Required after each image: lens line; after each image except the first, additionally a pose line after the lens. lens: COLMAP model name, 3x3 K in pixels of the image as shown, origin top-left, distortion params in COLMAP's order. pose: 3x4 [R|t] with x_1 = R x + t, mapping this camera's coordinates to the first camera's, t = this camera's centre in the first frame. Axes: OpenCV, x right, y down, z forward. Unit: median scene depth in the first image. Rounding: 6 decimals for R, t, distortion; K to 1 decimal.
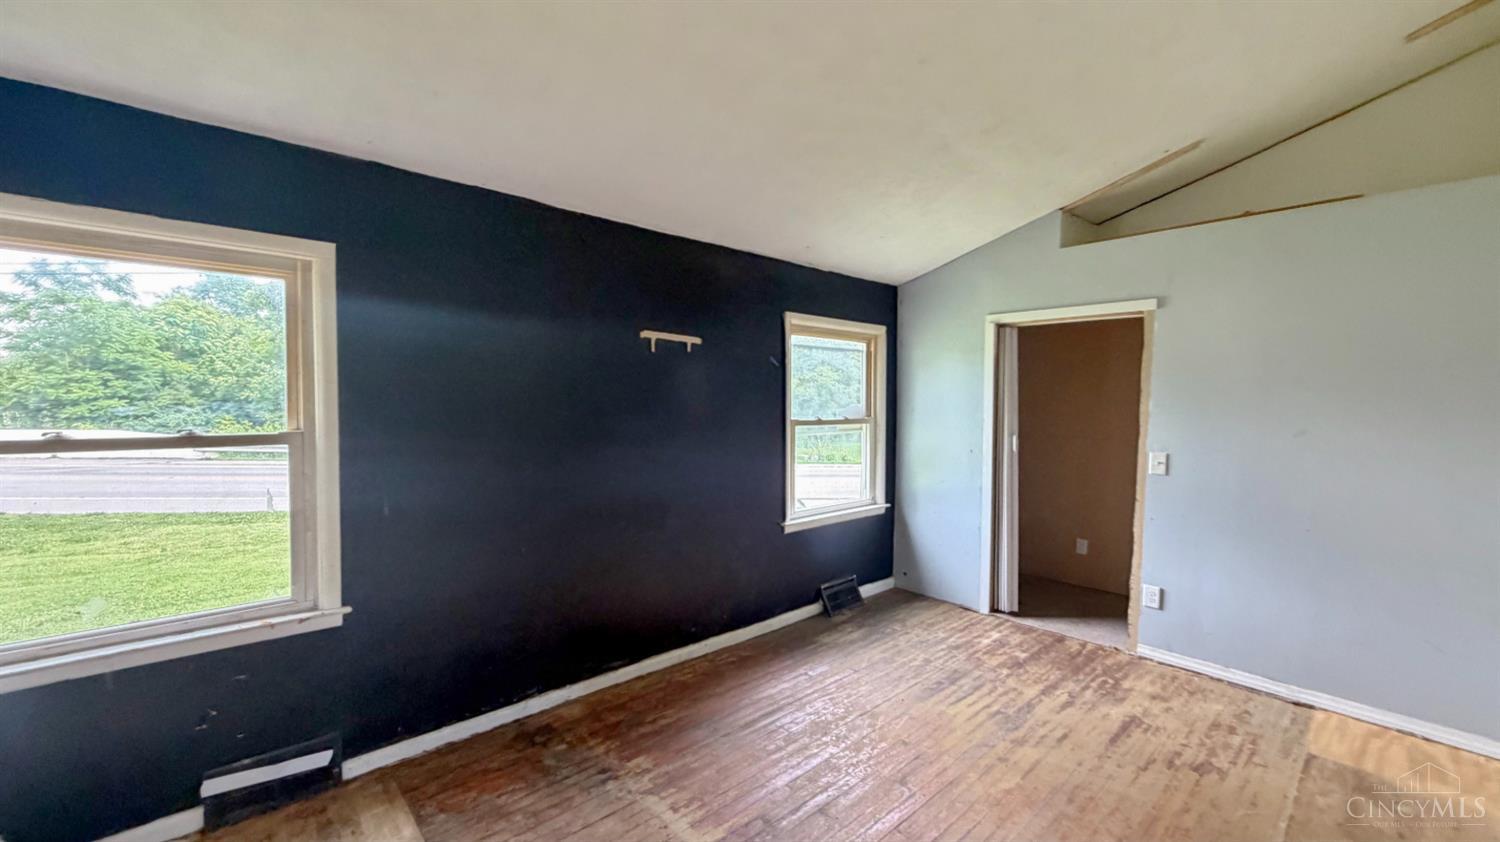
lens RADIAL K [[597.1, 0, 748.1], [0, 597.1, 421.8], [0, 0, 1]] dist [0.002182, 0.000213]
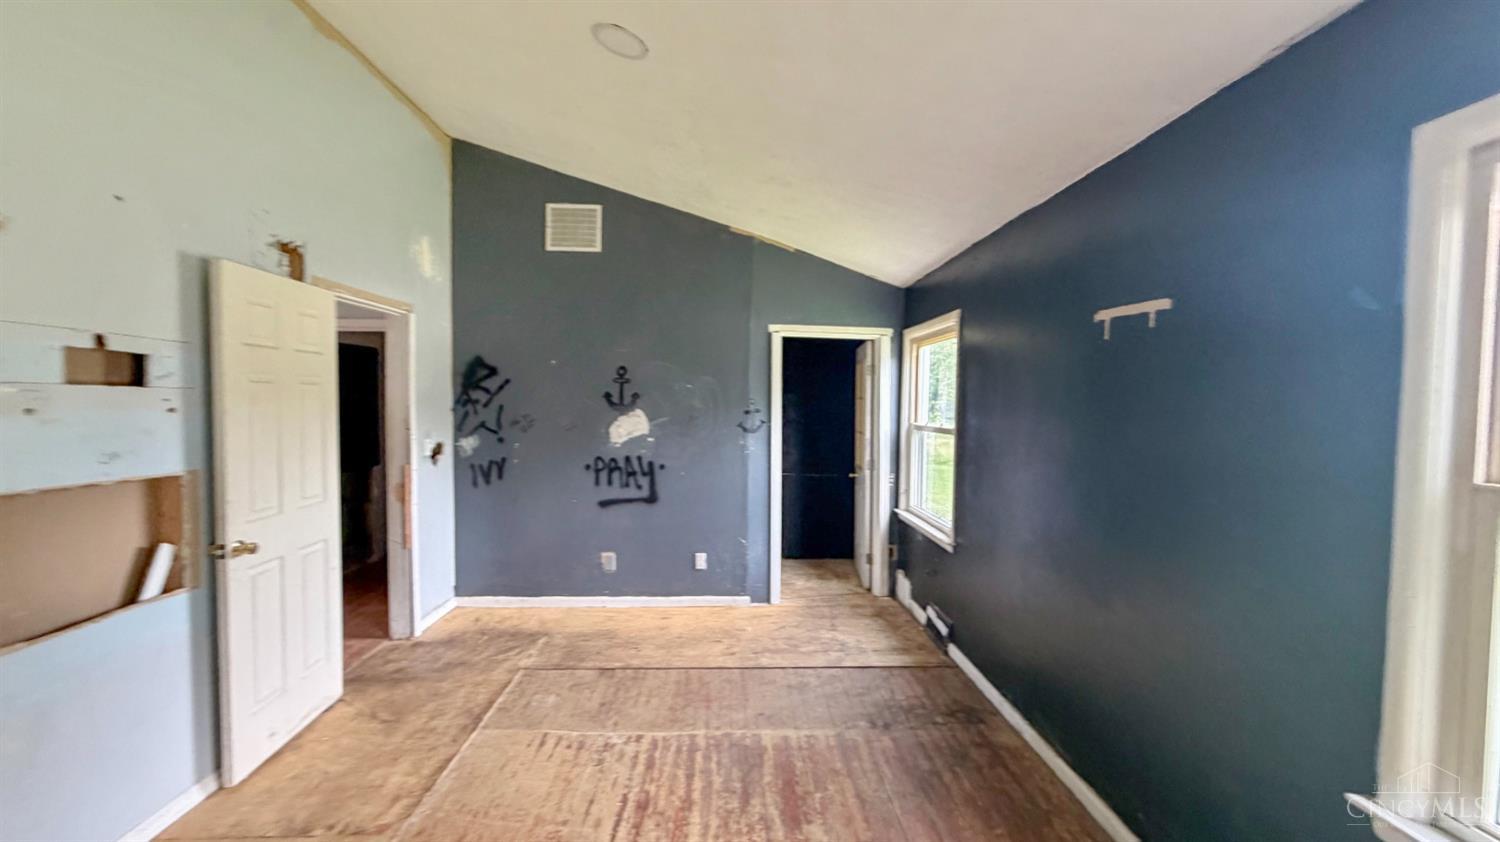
lens RADIAL K [[597.1, 0, 748.1], [0, 597.1, 421.8], [0, 0, 1]] dist [0.002182, 0.000213]
pose [[-0.646143, 0.015904, -0.763051, 0.862528], [-0.036485, 0.997996, 0.051696, -0.063839], [0.762344, 0.061243, -0.644268, 1.595487]]
